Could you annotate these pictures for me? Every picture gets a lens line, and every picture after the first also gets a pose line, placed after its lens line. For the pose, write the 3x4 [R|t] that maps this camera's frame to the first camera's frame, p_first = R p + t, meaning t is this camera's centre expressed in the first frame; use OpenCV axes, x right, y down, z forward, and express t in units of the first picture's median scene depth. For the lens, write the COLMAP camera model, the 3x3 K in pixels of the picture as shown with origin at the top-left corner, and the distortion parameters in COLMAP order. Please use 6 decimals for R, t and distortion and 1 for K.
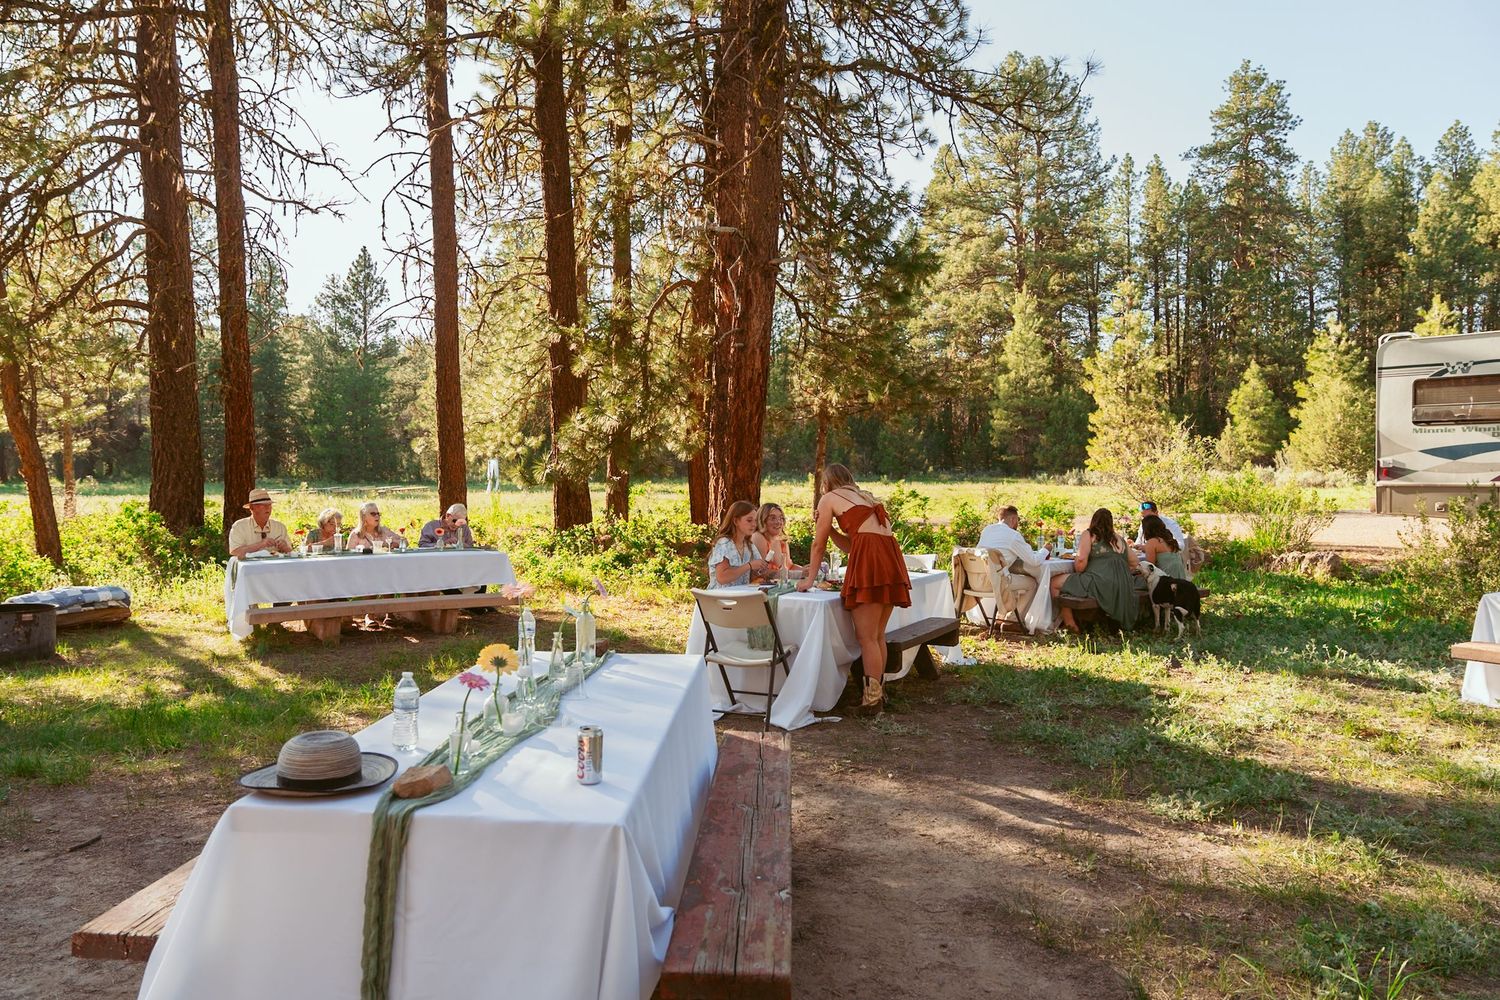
lens RADIAL K [[1009.0, 0, 750.0], [0, 1009.0, 500.0], [0, 0, 1]] dist [-0.001476, -0.019920]
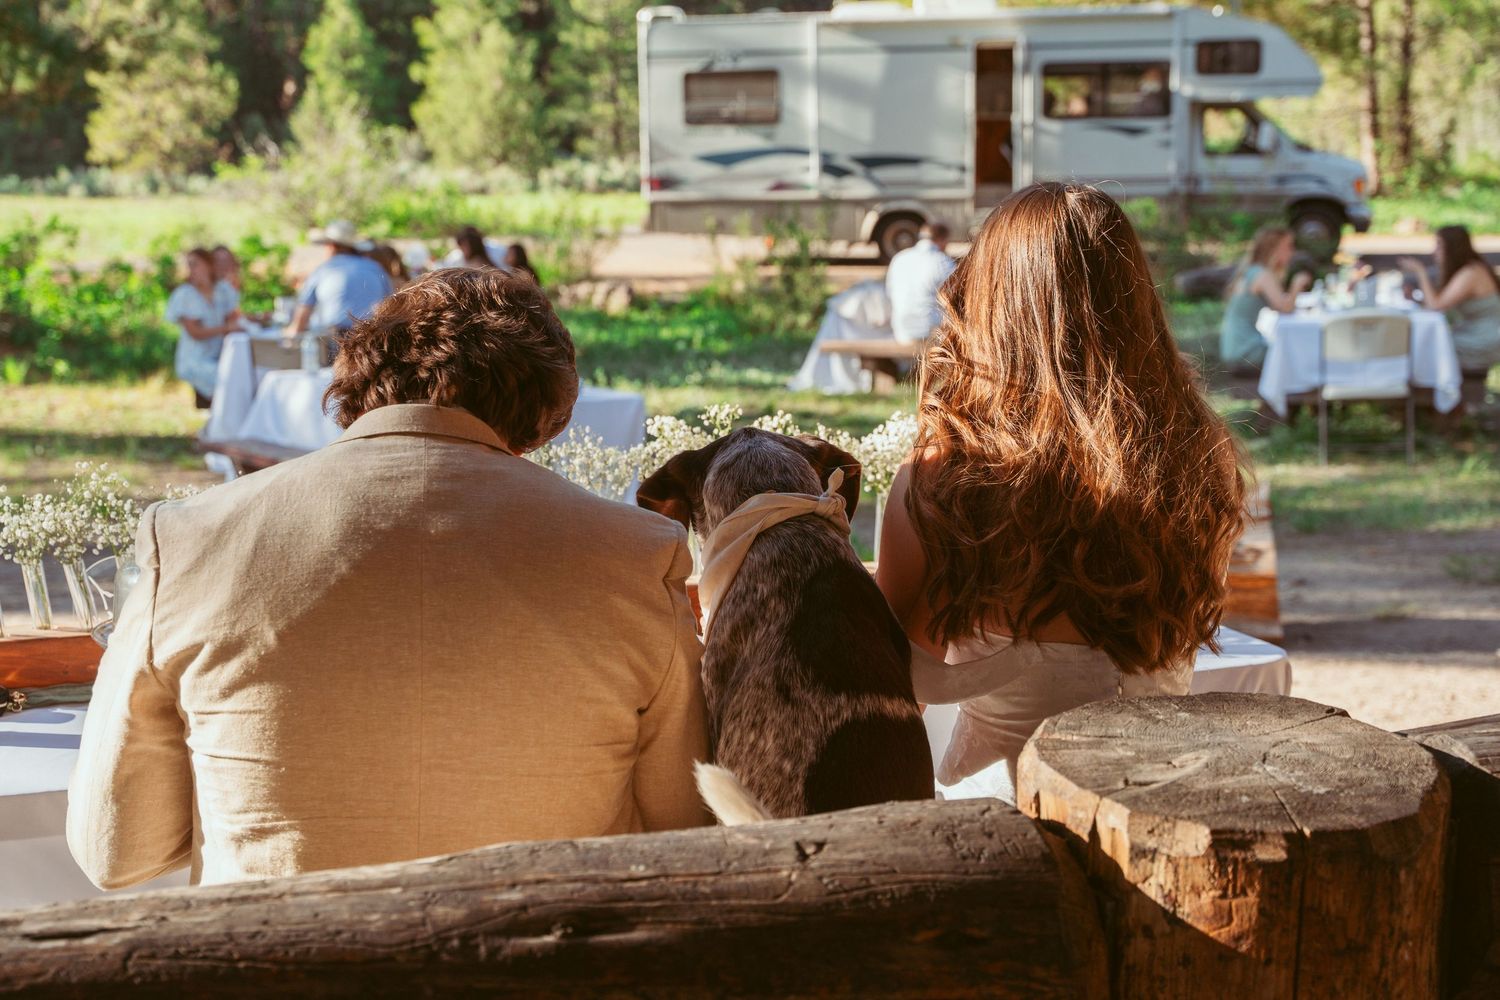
lens RADIAL K [[2013.0, 0, 682.1], [0, 2013.0, 499.1], [0, 0, 1]] dist [0.028408, 0.040463]
pose [[0.790669, -0.110575, 0.602176, -0.143558], [0.027616, 0.988996, 0.145344, -0.004047], [-0.611621, -0.098289, 0.785021, -0.129630]]
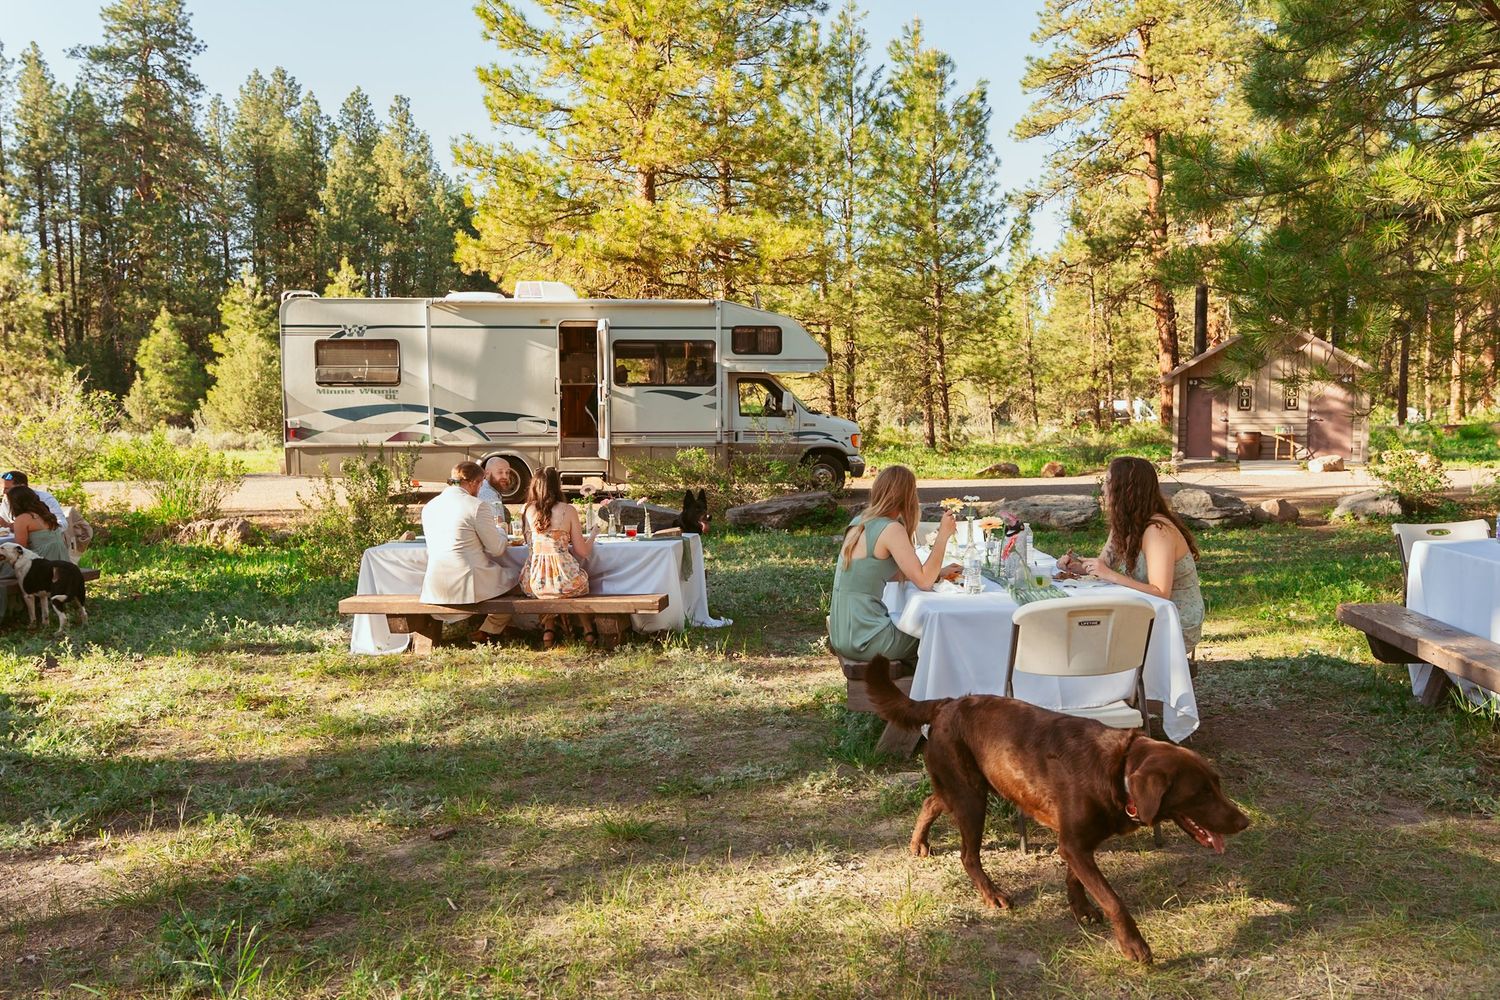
lens RADIAL K [[1126.4, 0, 750.0], [0, 1126.4, 500.0], [0, 0, 1]] dist [-0.003715, -0.014047]
pose [[0.592792, -0.047664, 0.803944, 0.004601], [0.022539, 0.998838, 0.042599, 0.000298], [-0.805040, -0.007132, 0.593178, -0.002899]]
